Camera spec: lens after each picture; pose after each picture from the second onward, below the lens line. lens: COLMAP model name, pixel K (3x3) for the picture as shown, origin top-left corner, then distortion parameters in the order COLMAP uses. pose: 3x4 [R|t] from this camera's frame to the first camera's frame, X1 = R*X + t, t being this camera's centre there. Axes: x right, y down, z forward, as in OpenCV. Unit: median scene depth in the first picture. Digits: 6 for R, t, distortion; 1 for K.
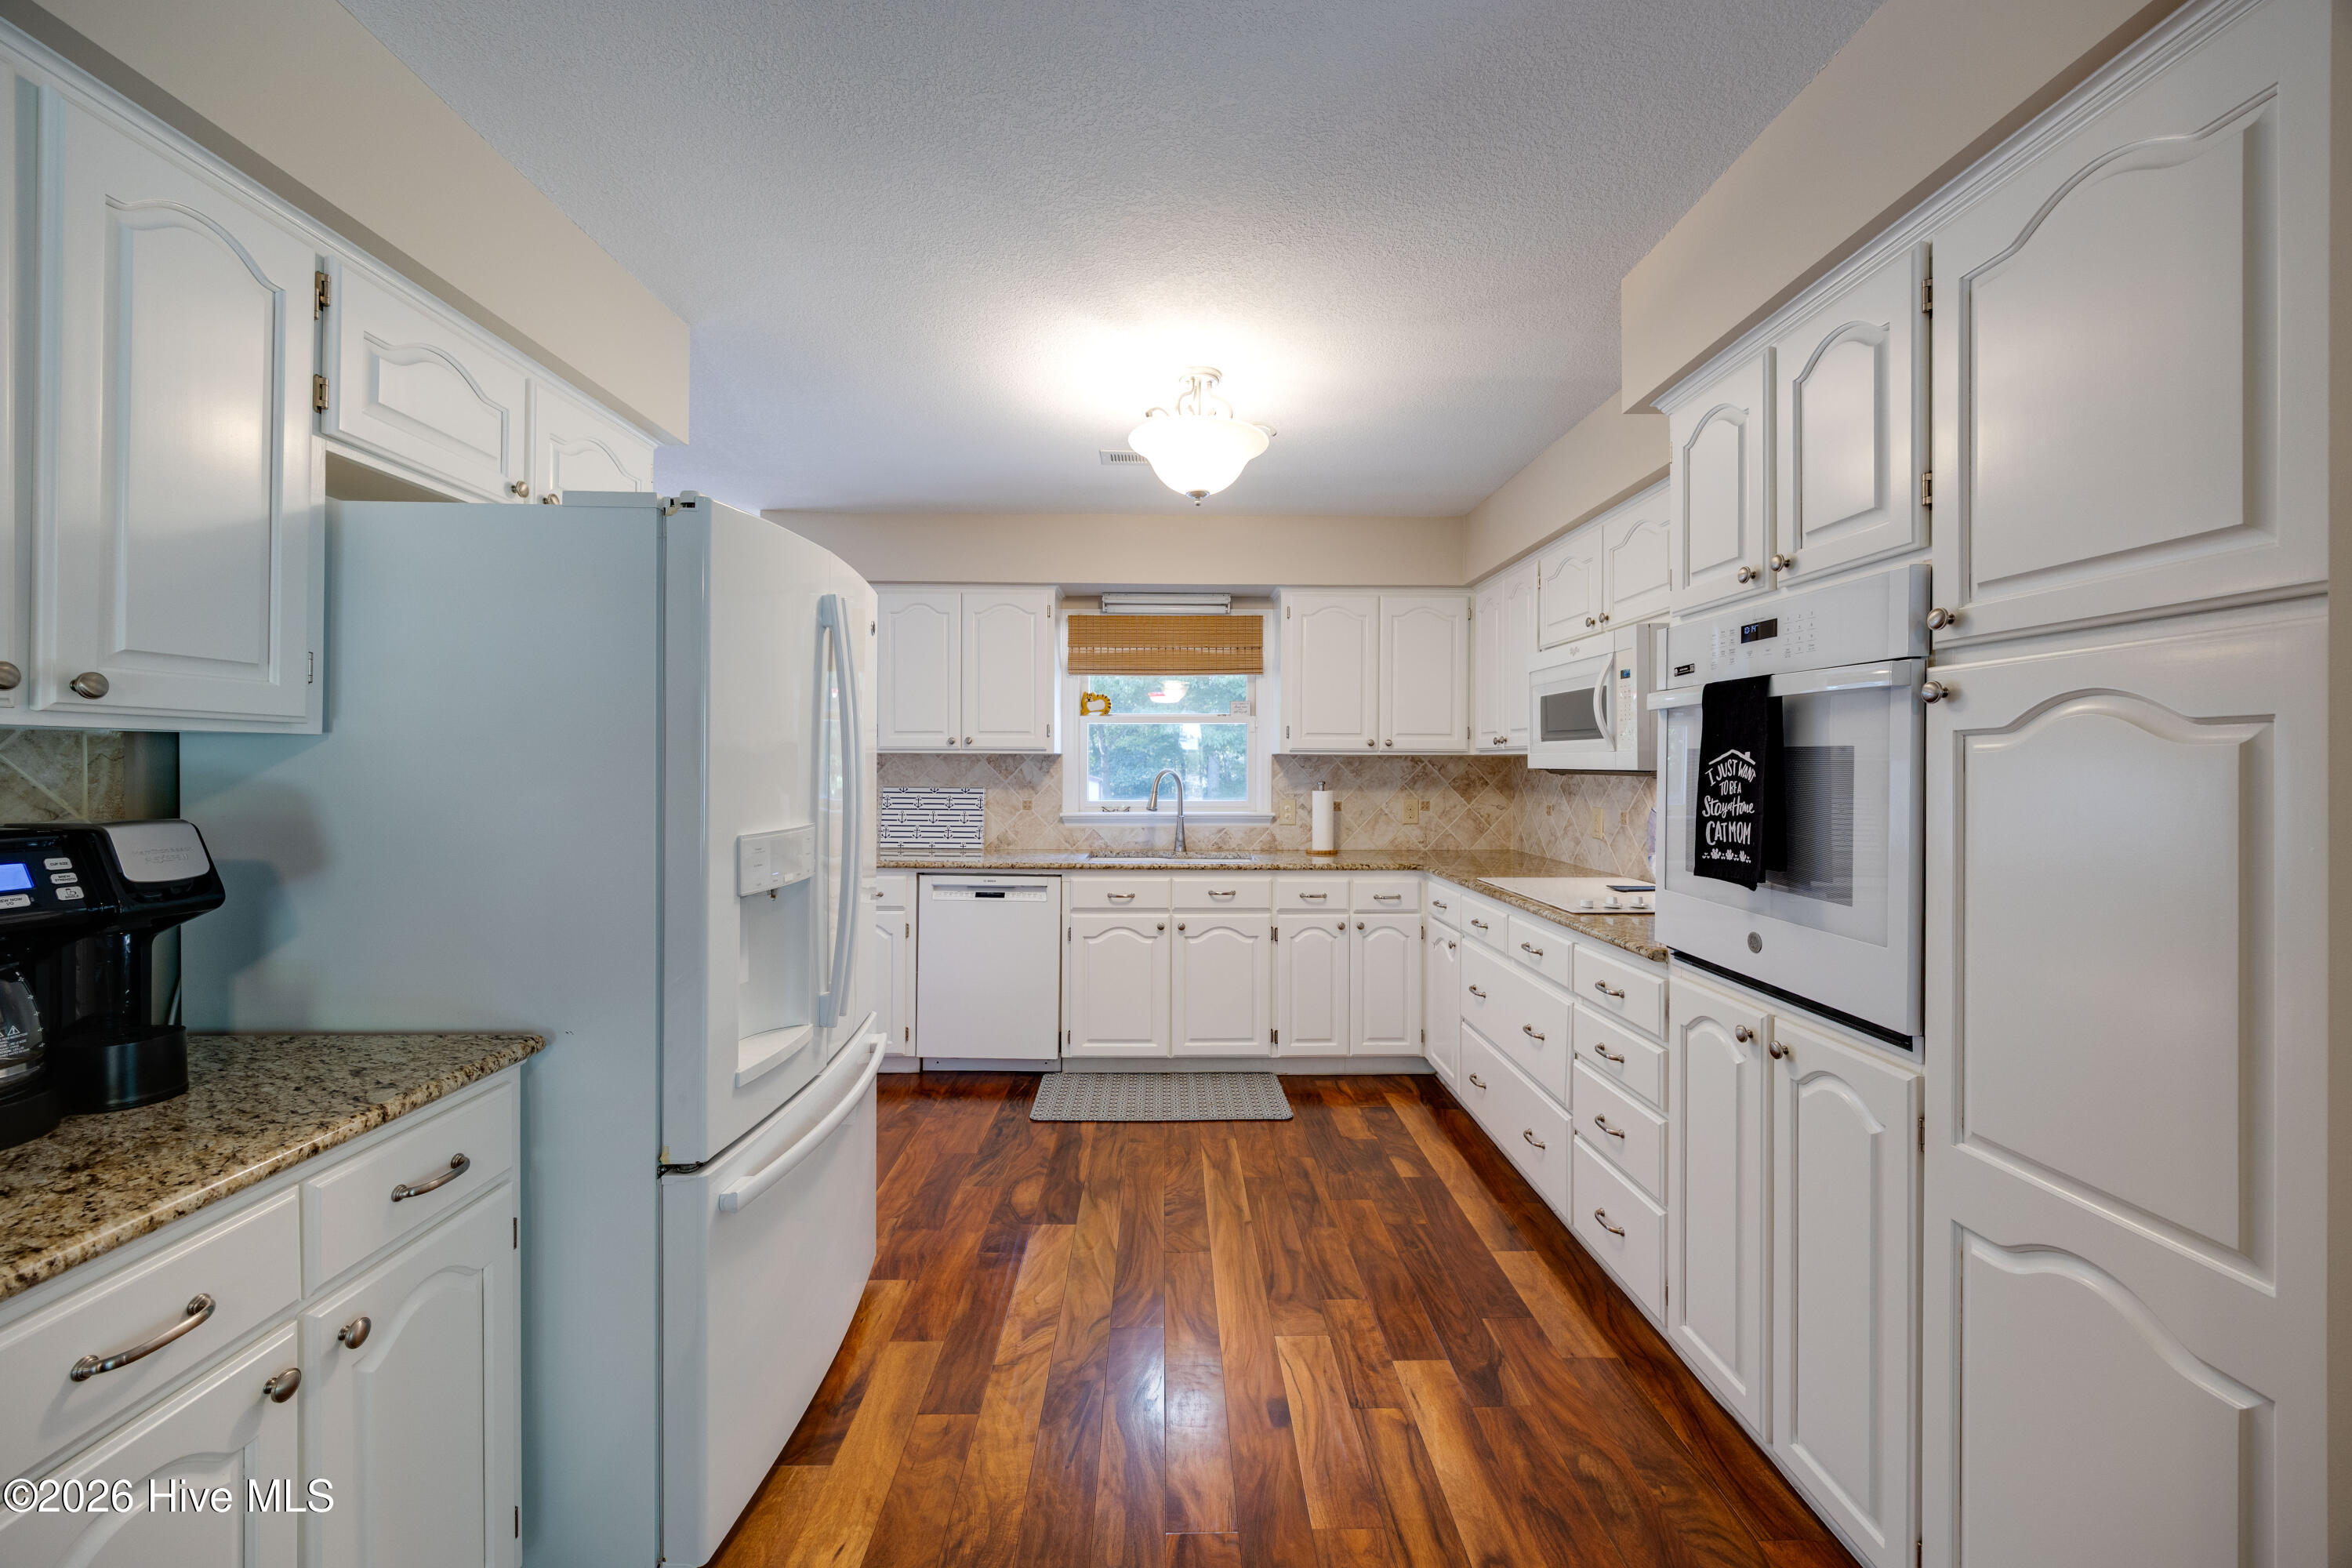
lens RADIAL K [[890.2, 0, 1179.5], [0, 890.2, 770.3], [0, 0, 1]] dist [-0.004654, 0.000526]
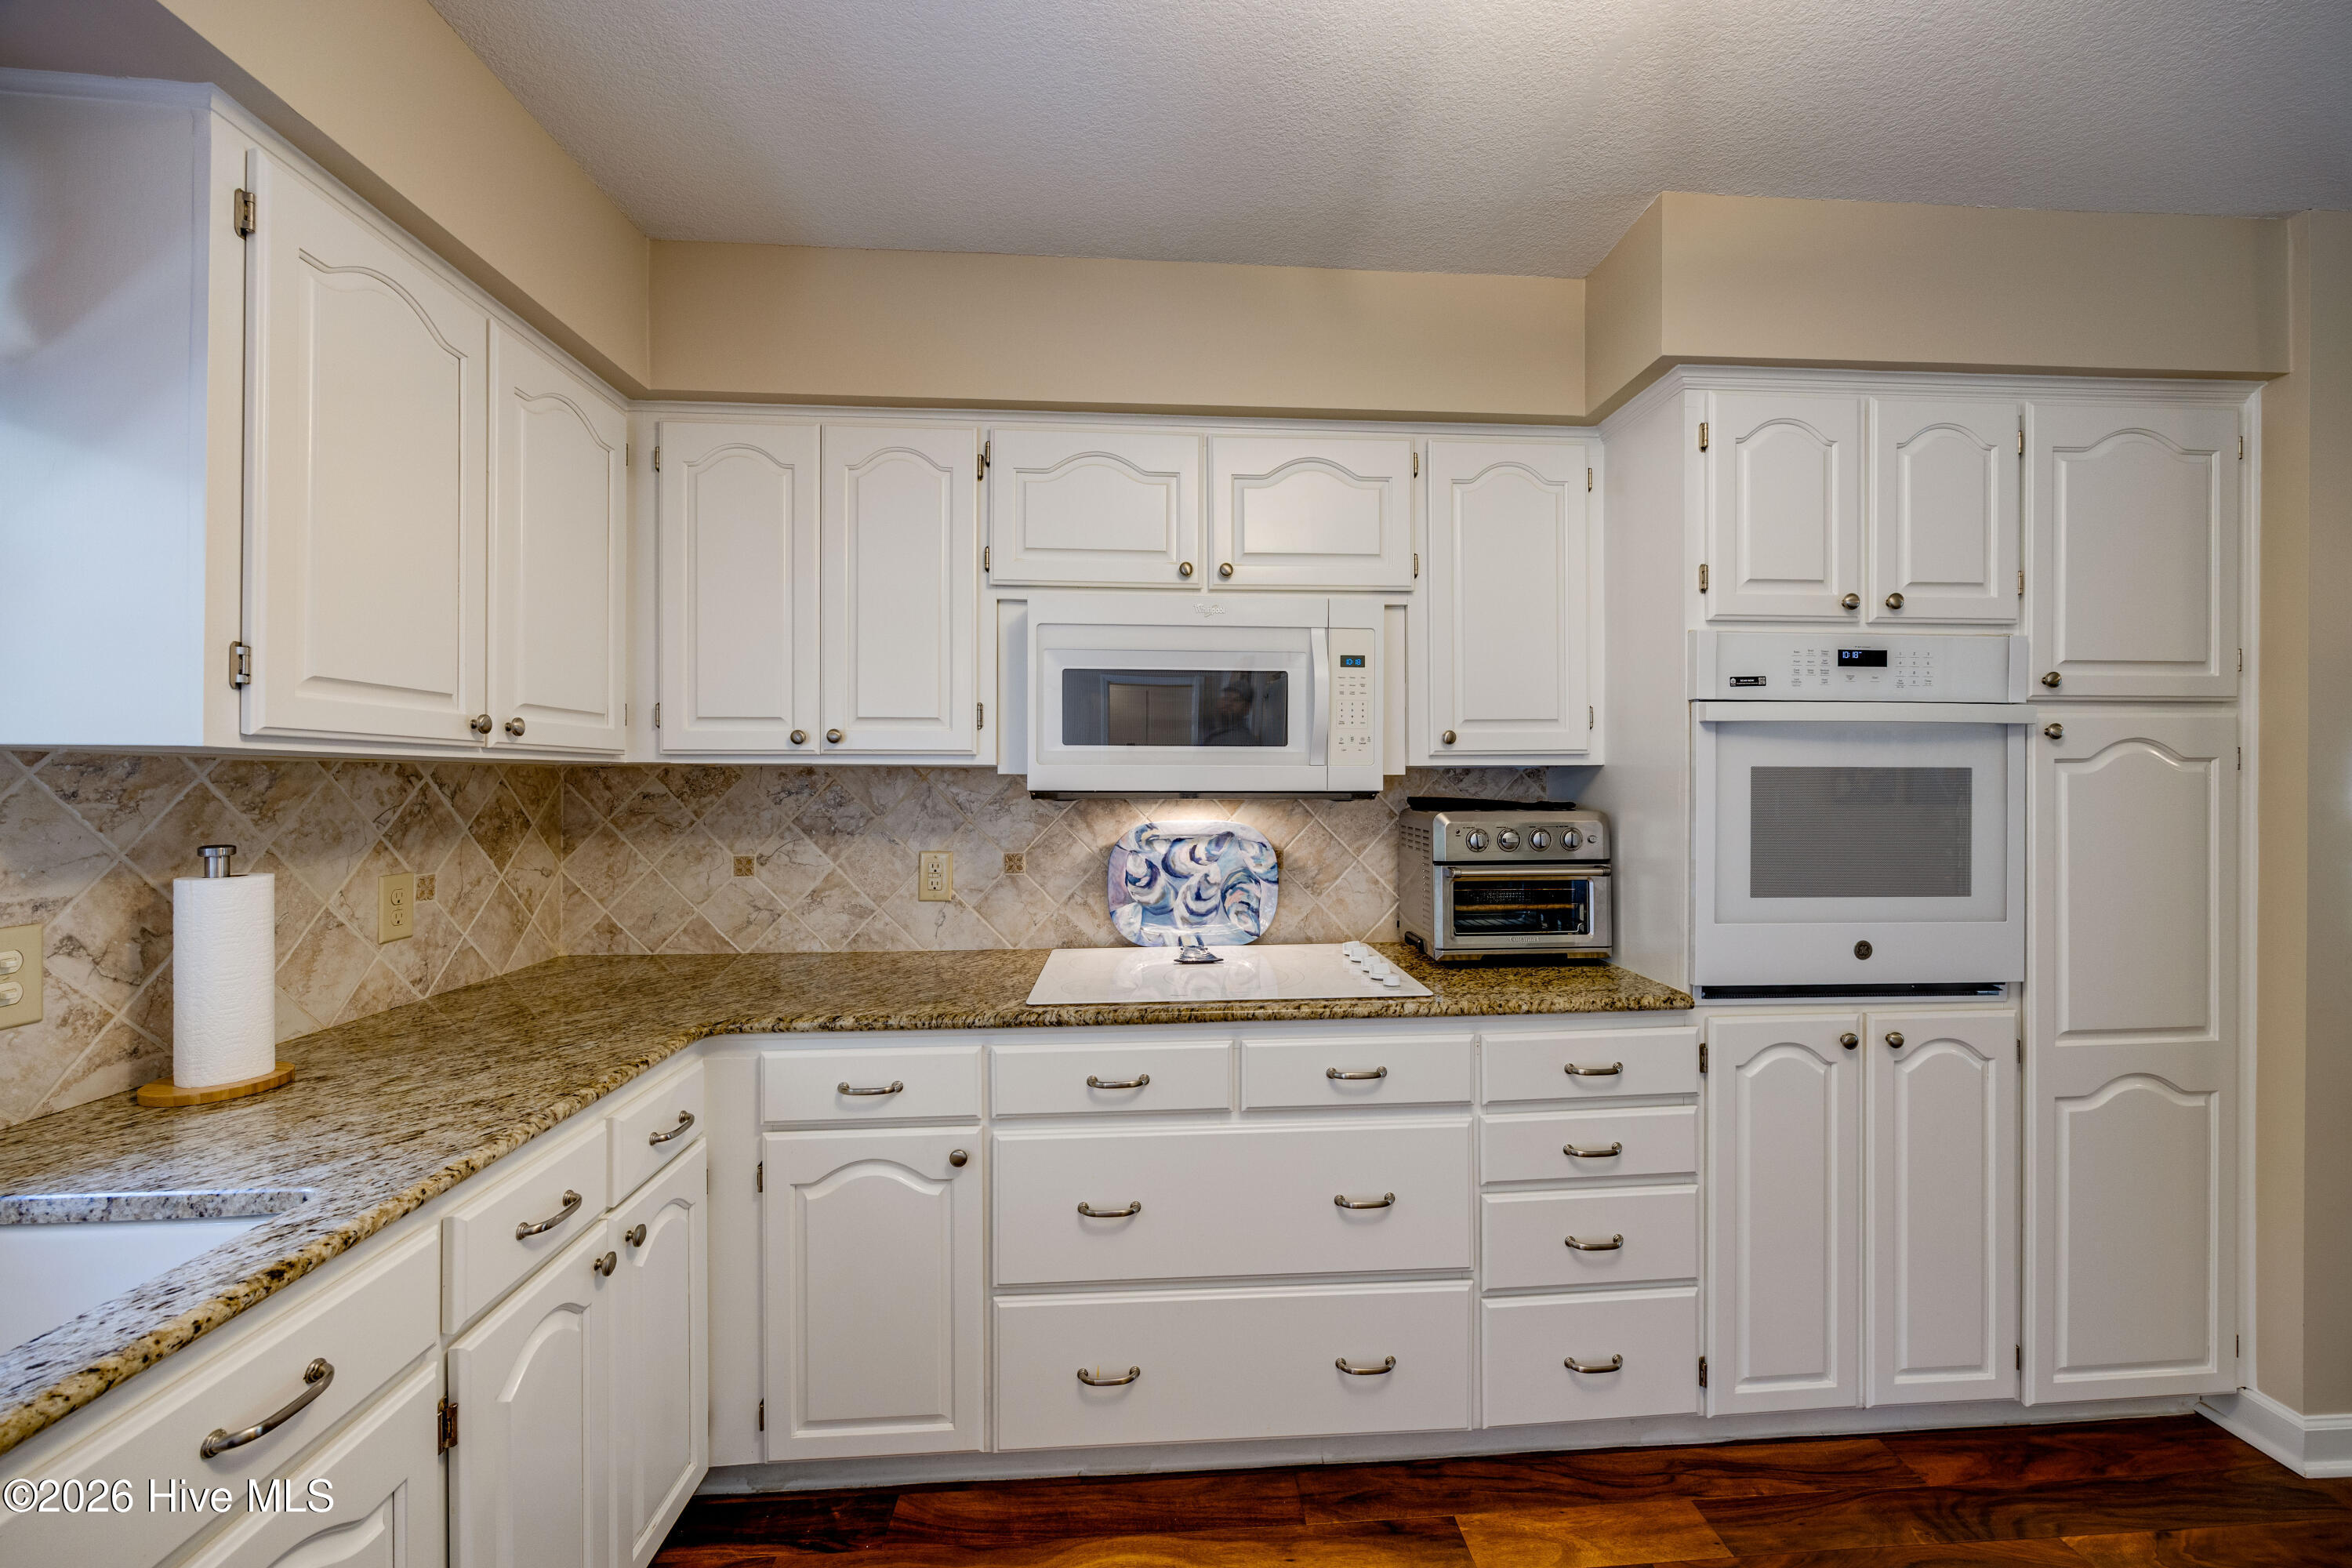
lens RADIAL K [[890.2, 0, 1182.5], [0, 890.2, 785.6], [0, 0, 1]] dist [-0.004654, 0.000526]
pose [[-0.049505, -0.006792, 0.998751, -0.157009], [0.007067, 0.999949, 0.007151, -0.007178], [-0.998749, 0.007412, -0.049454, 0.786618]]
